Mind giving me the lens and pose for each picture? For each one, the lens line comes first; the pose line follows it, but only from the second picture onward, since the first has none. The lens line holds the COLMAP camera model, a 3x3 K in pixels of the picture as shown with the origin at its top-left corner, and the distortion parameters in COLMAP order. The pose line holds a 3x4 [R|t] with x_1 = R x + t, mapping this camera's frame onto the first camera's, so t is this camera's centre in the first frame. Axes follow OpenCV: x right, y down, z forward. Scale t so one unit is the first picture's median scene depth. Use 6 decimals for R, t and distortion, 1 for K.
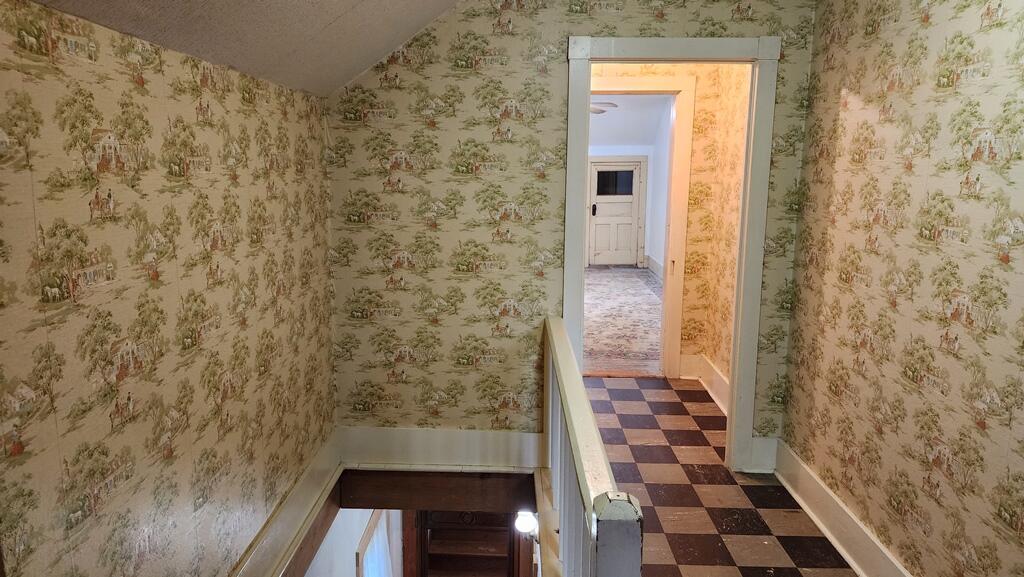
lens RADIAL K [[696.0, 0, 510.5], [0, 696.0, 294.3], [0, 0, 1]] dist [0.007226, 0.000164]
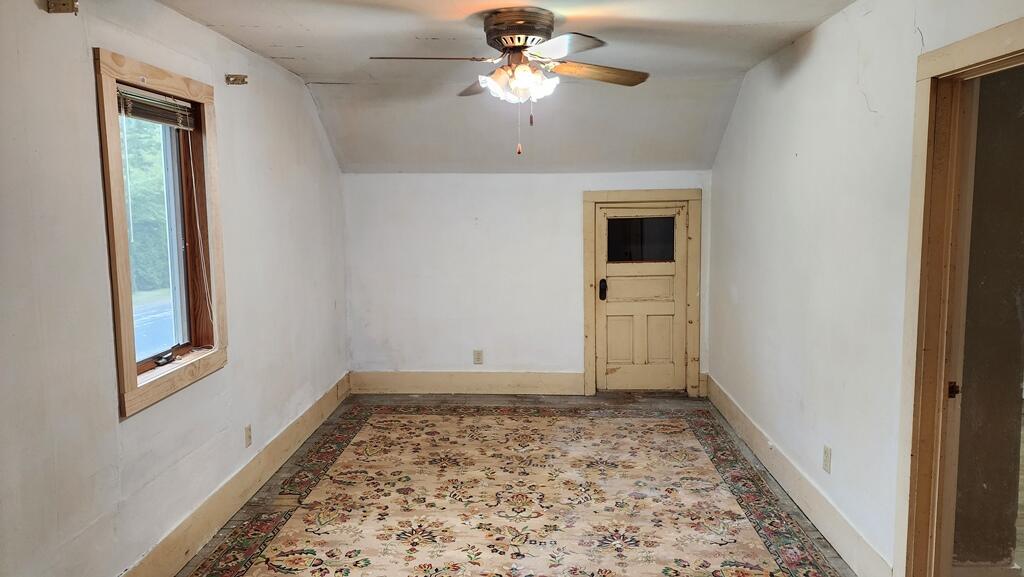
lens RADIAL K [[696.0, 0, 511.4], [0, 696.0, 280.4], [0, 0, 1]] dist [0.007226, 0.000164]
pose [[0.999209, -0.019164, -0.034849, 0.068004], [0.016773, 0.997567, -0.067660, -0.093727], [0.036061, 0.067022, 0.997100, 0.458120]]
